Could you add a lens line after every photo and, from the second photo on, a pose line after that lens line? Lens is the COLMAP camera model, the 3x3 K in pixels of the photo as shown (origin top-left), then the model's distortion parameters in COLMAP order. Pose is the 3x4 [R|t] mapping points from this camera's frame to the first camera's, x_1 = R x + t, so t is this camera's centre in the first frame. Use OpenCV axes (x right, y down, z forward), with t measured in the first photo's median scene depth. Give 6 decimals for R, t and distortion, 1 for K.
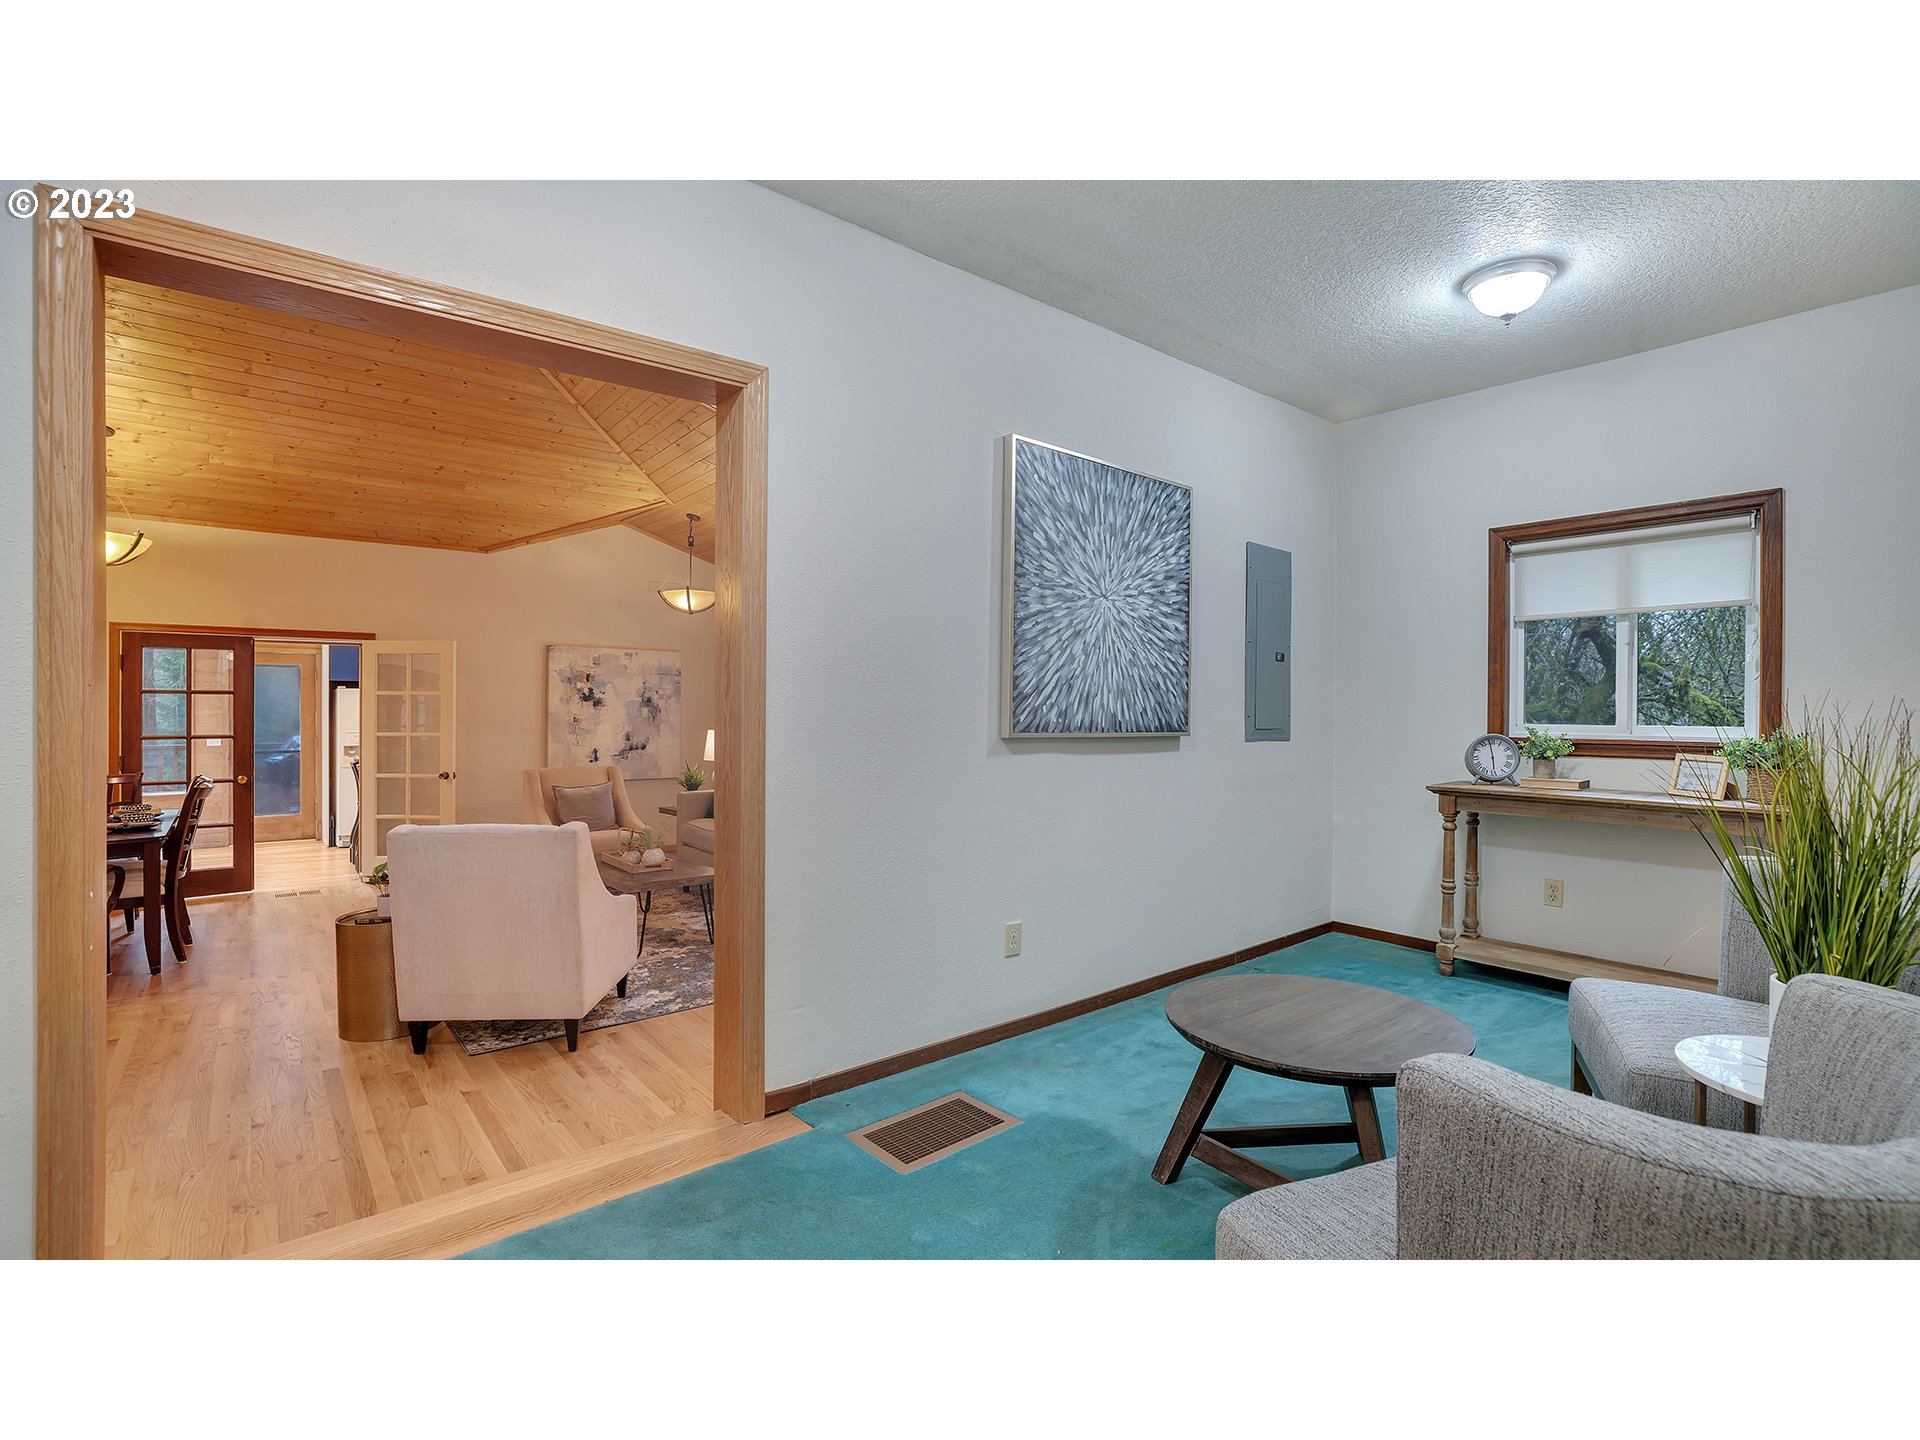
lens RADIAL K [[902.0, 0, 961.4], [0, 902.0, 720.5], [0, 0, 1]] dist [-0.025691, 0.003286]
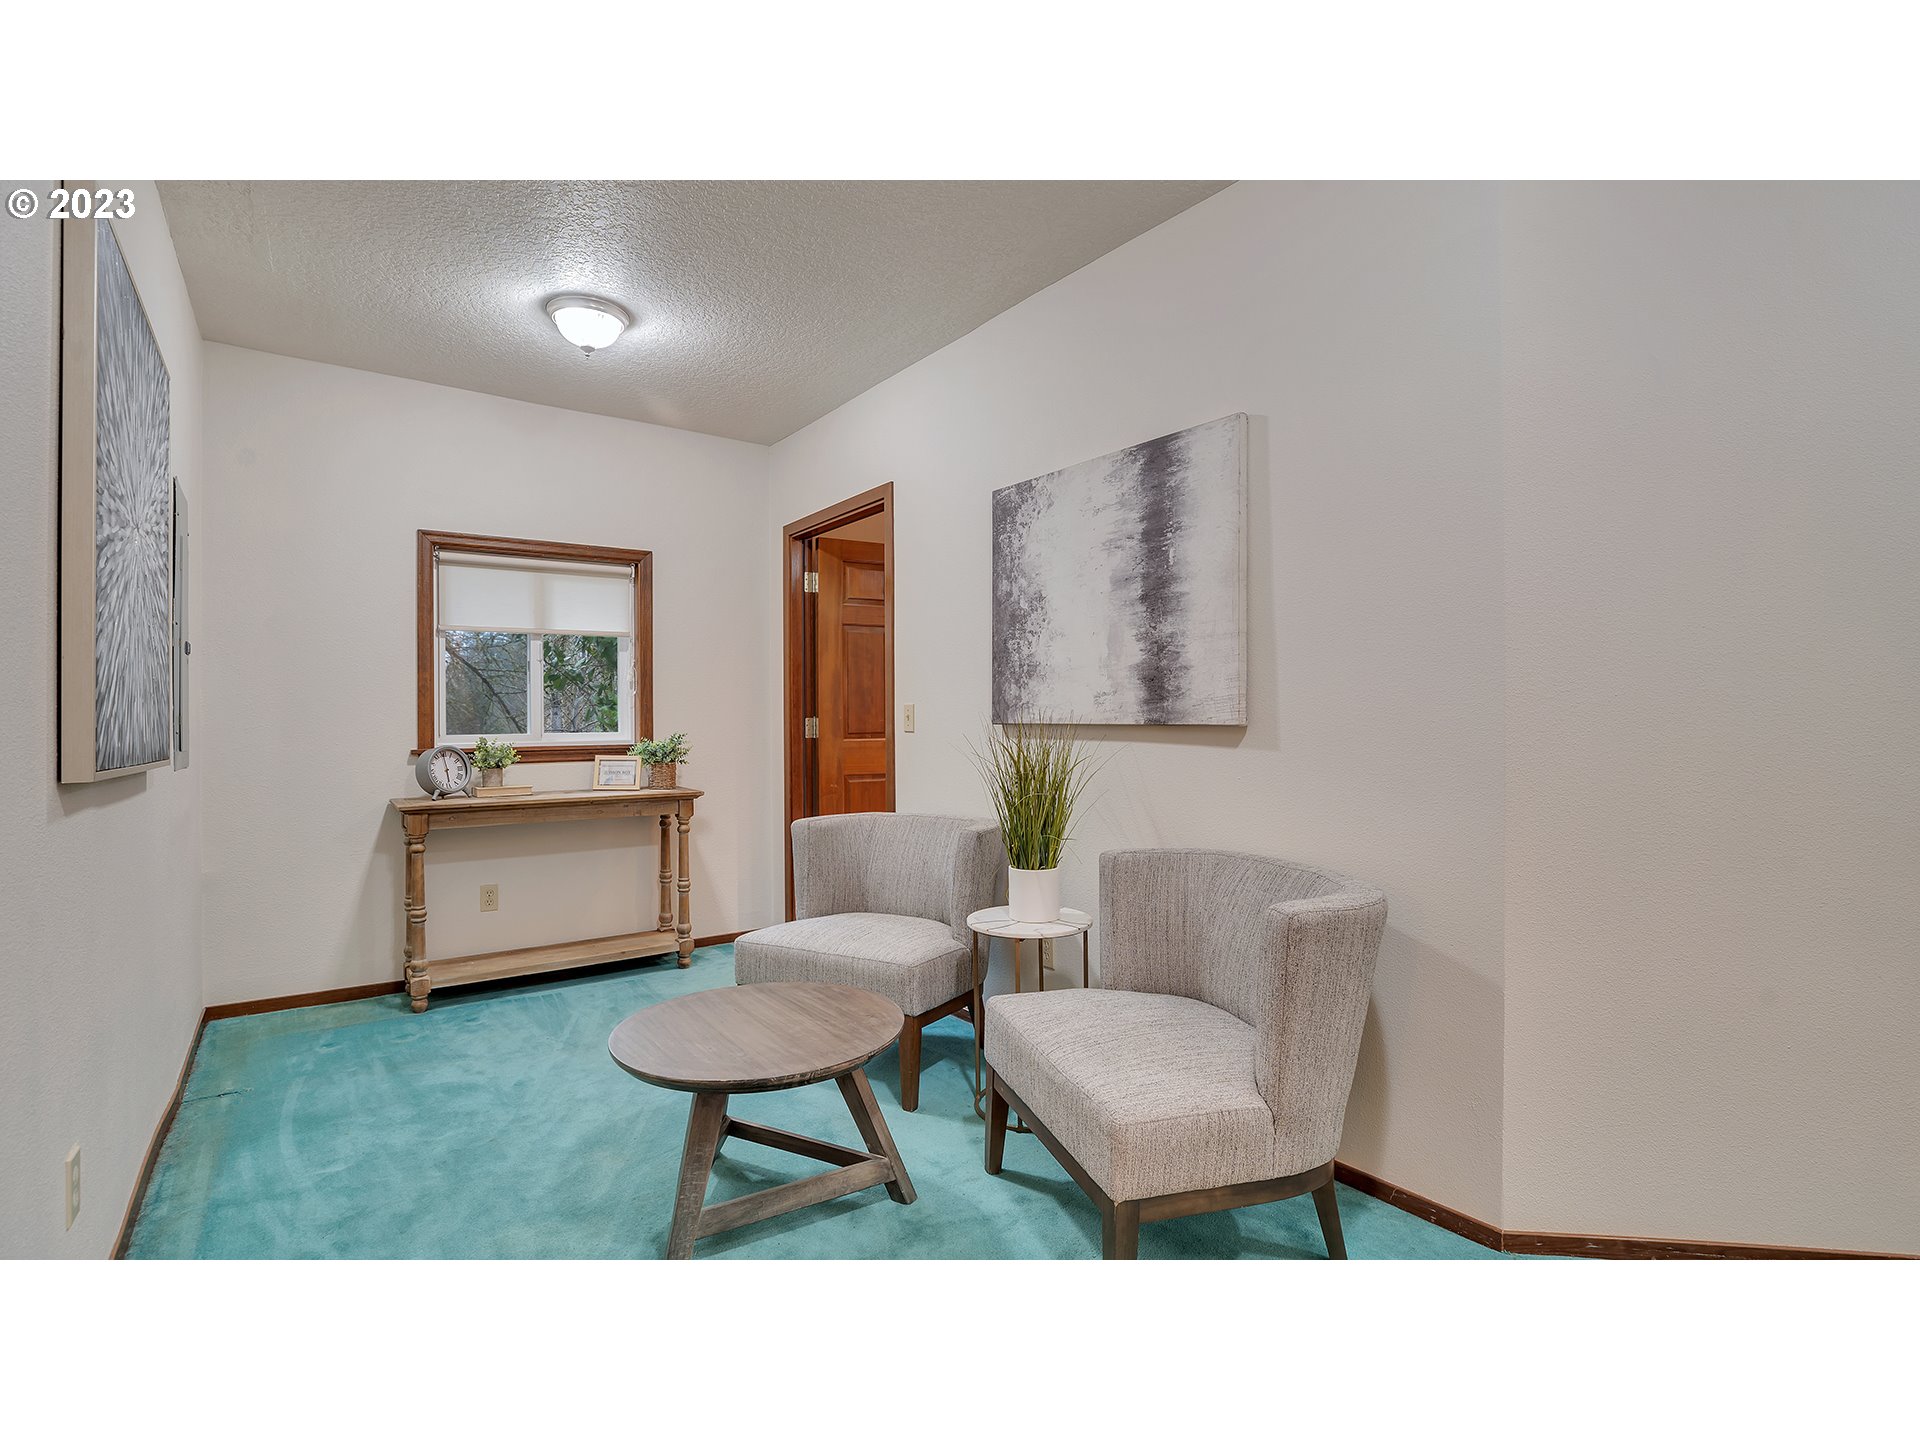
lens RADIAL K [[902.0, 0, 966.1], [0, 902.0, 714.5], [0, 0, 1]] dist [-0.025691, 0.003286]
pose [[0.066009, 0.001265, 0.997818, -0.338880], [0.023254, 0.999726, -0.002806, -0.002544], [-0.997548, 0.023388, 0.065962, 0.391003]]
